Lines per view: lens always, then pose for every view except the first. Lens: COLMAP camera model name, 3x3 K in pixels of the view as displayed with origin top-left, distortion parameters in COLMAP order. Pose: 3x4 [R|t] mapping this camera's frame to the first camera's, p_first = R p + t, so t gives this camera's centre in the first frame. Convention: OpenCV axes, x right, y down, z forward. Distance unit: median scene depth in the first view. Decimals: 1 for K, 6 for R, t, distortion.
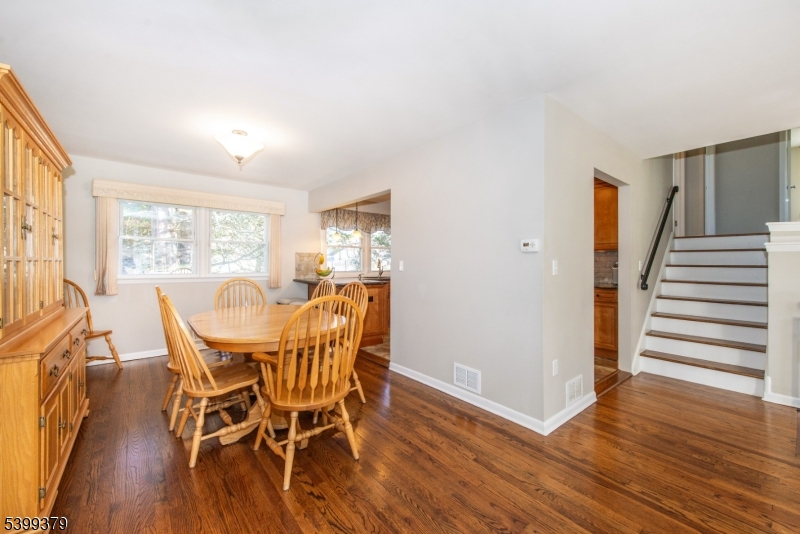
lens RADIAL K [[319.5, 0, 398.3], [0, 319.5, 263.6], [0, 0, 1]] dist [0.000192, -0.000045]
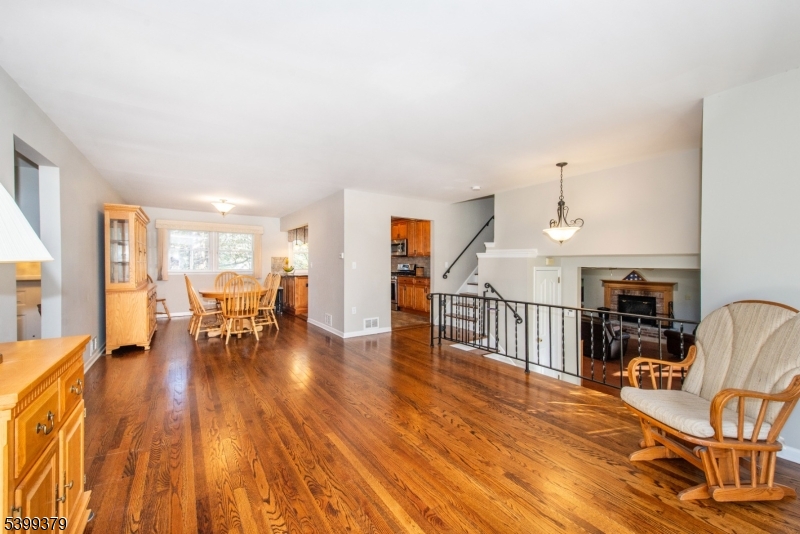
lens RADIAL K [[322.3, 0, 400.0], [0, 322.3, 267.0], [0, 0, 1]] dist [0.000472, 0.000003]
pose [[0.996009, -0.000118, -0.089251, 0.492085], [0.001031, 0.999948, 0.010193, 0.000308], [0.089245, -0.010244, 0.995957, -0.581969]]
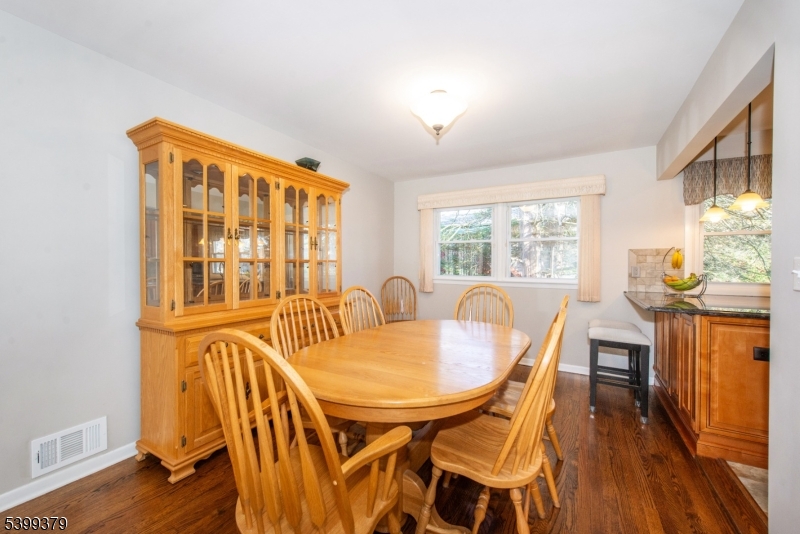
lens RADIAL K [[314.2, 0, 396.6], [0, 314.2, 267.0], [0, 0, 1]] dist [0.001928, 0.000049]
pose [[0.340202, 0.007310, -0.940324, 0.113401], [-0.008863, 0.999950, 0.004567, 0.001614], [0.940311, 0.006780, 0.340250, 0.380165]]
